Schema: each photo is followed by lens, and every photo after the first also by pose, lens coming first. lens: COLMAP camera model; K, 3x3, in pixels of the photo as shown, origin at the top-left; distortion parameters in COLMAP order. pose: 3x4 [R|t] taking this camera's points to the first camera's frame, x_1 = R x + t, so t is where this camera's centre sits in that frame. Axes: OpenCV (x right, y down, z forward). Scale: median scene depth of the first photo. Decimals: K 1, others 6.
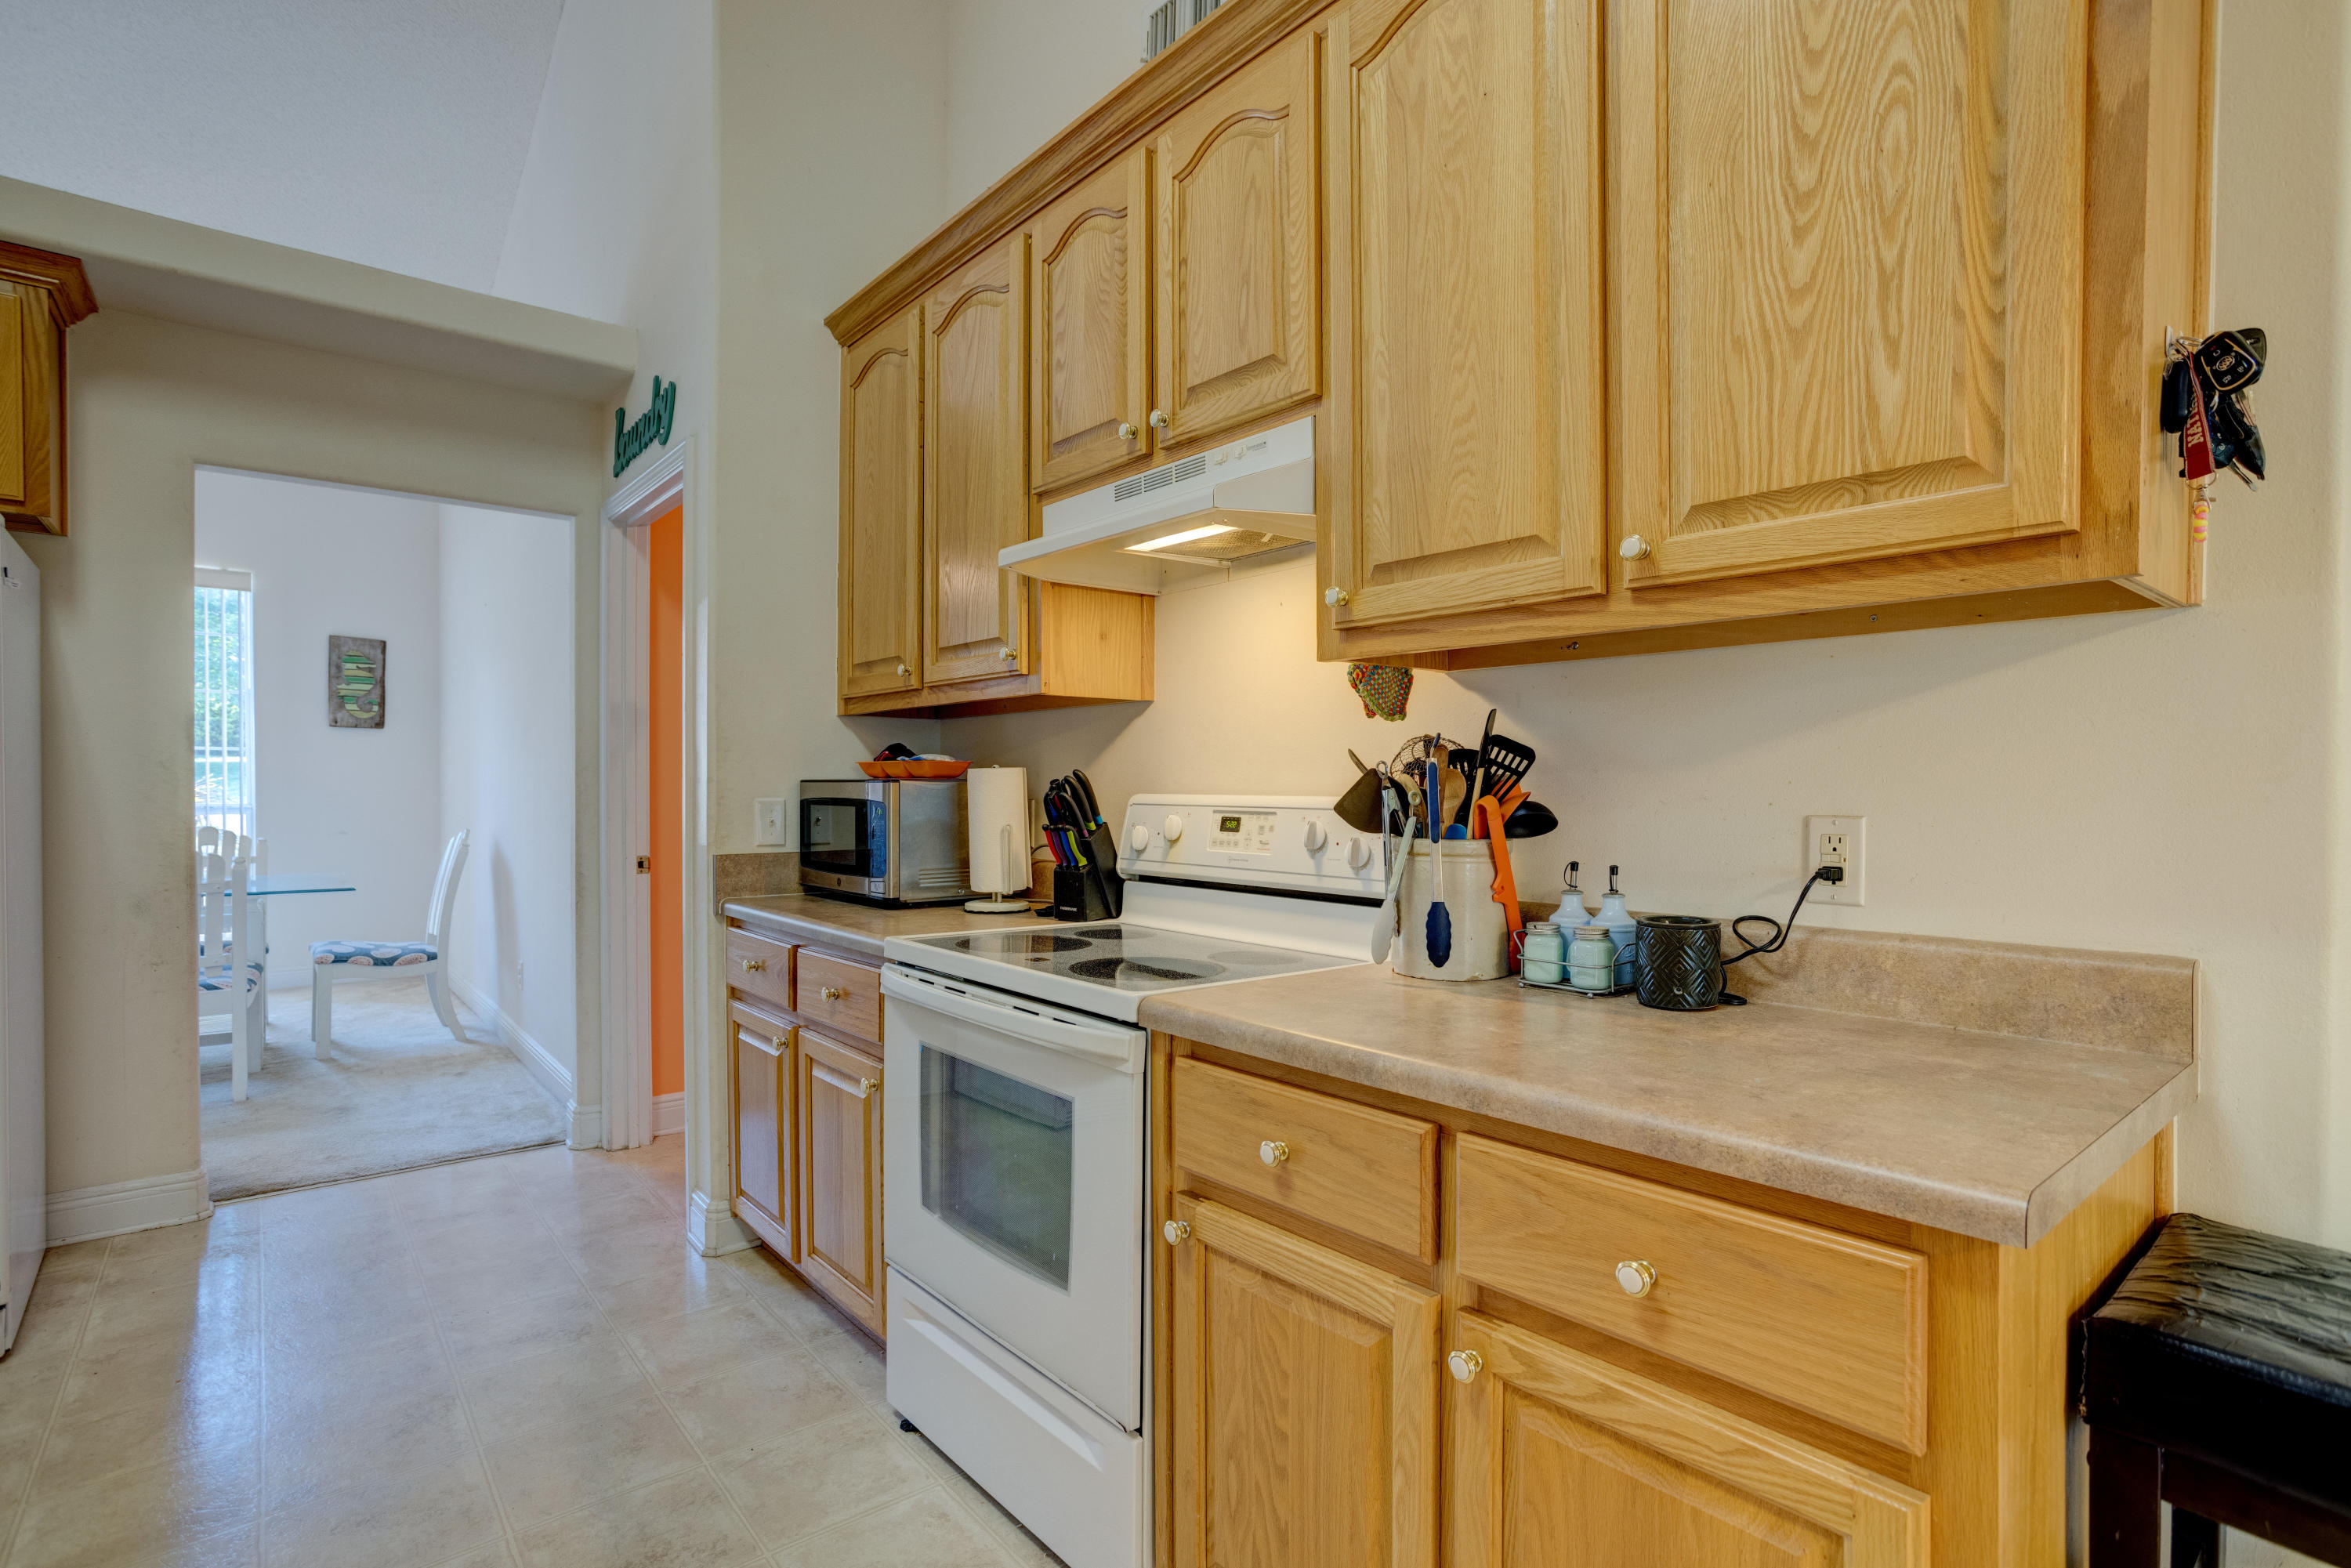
lens RADIAL K [[1146.3, 0, 1168.2], [0, 1146.3, 794.6], [0, 0, 1]] dist [-0.054274, 0.029428]
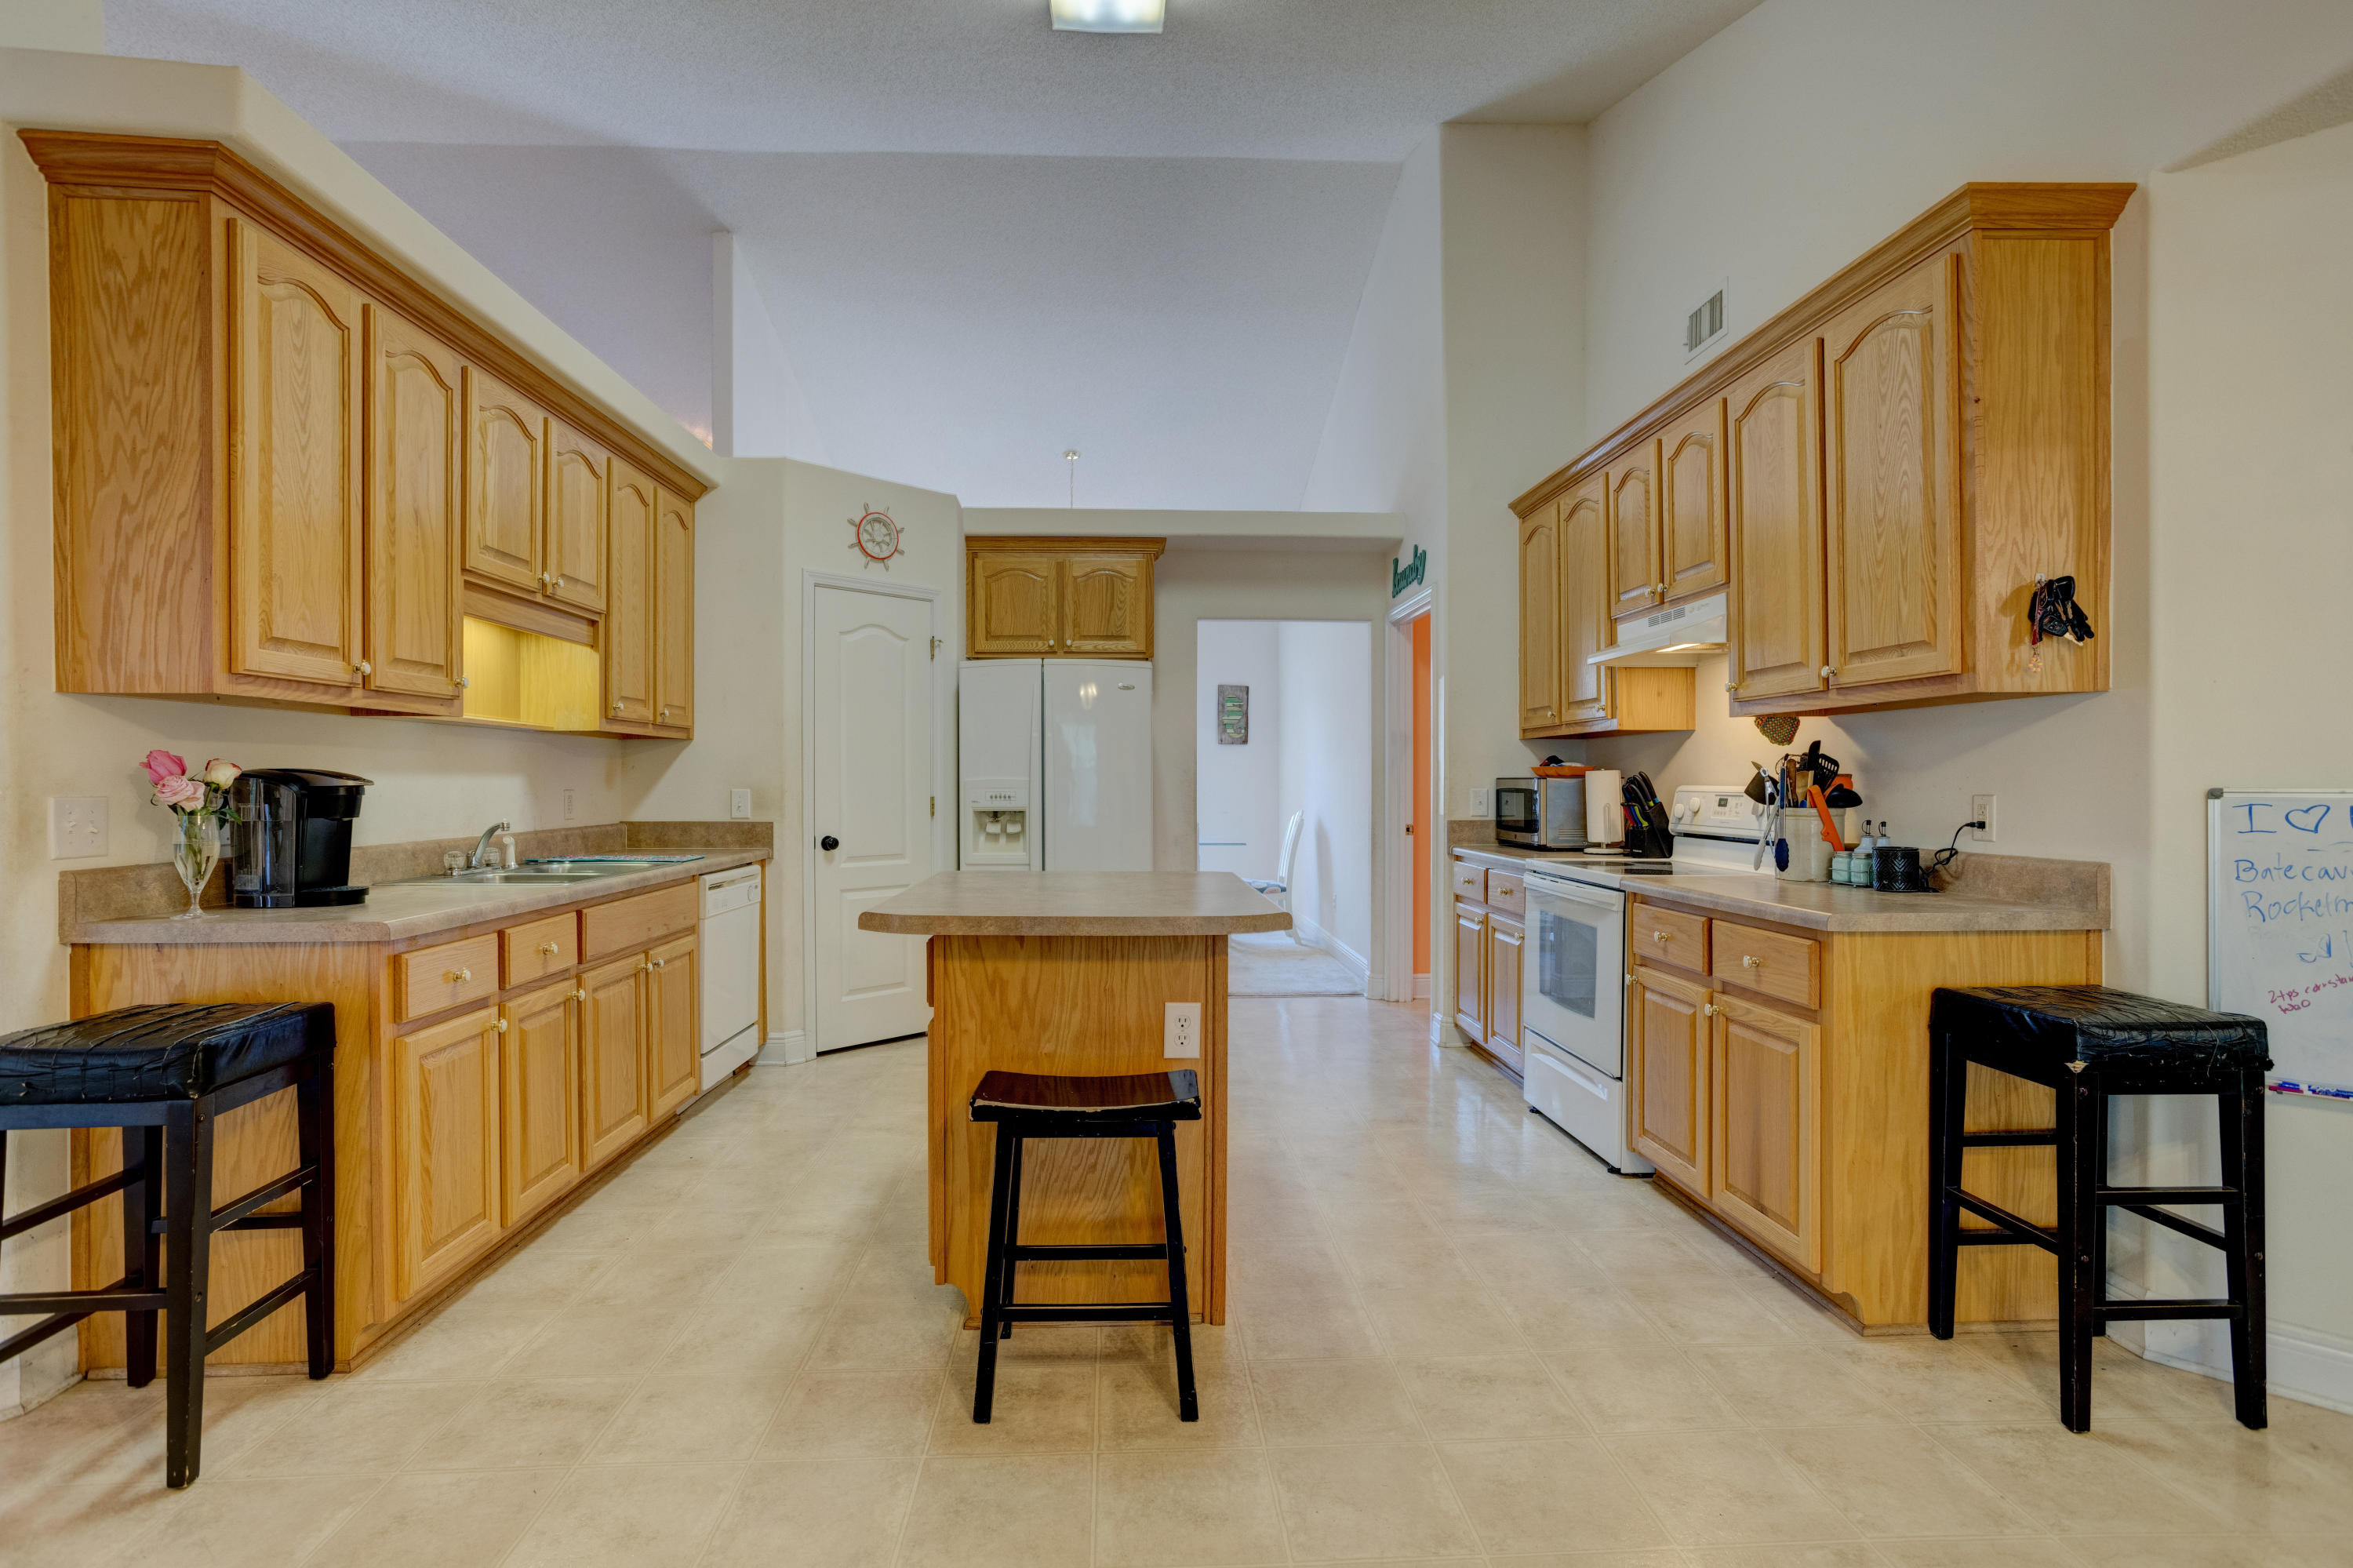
lens RADIAL K [[1142.4, 0, 1174.8], [0, 1142.4, 770.2], [0, 0, 1]] dist [-0.051937, 0.034633]
pose [[0.805788, -0.005894, -0.592175, 0.391202], [-0.005647, 0.999829, -0.017635, 0.011138], [0.592178, 0.017554, 0.805616, -0.862006]]
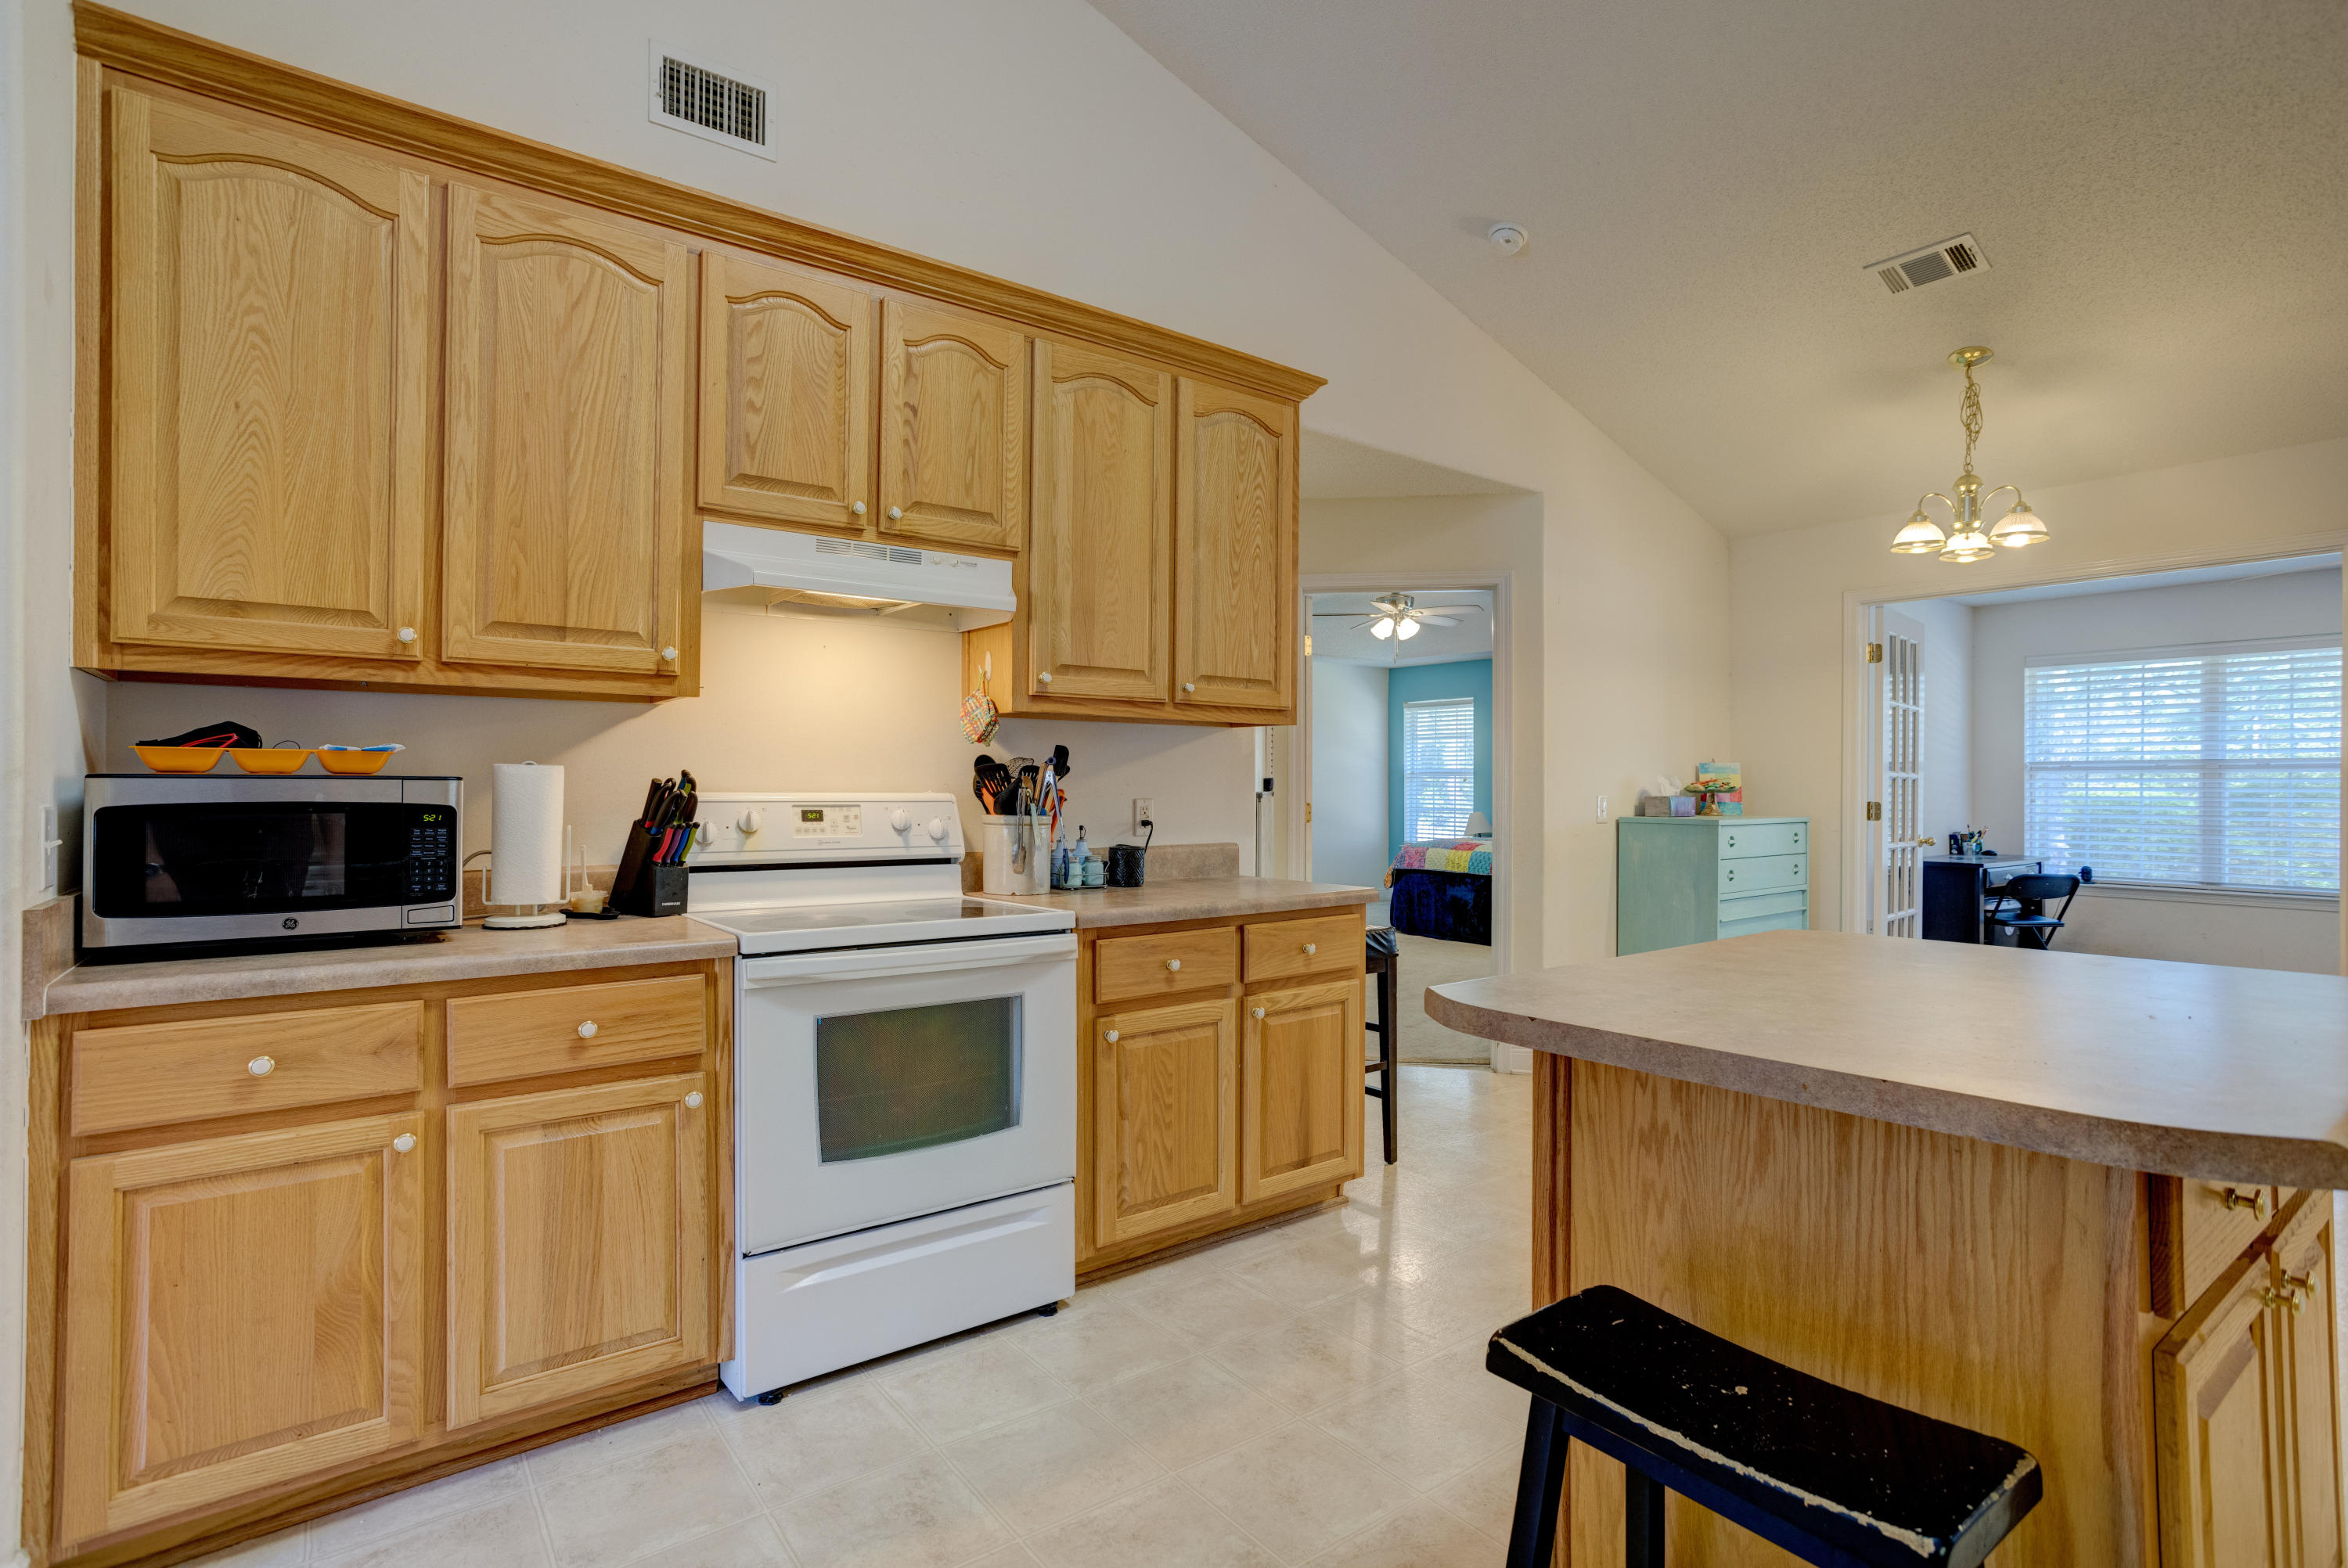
lens RADIAL K [[1139.7, 0, 1172.3], [0, 1139.7, 770.2], [0, 0, 1]] dist [-0.051937, 0.034633]
pose [[0.042126, 0.013363, 0.999023, -1.149052], [0.004181, 0.999899, -0.013551, -0.005572], [-0.999104, 0.004748, 0.042066, 0.534432]]
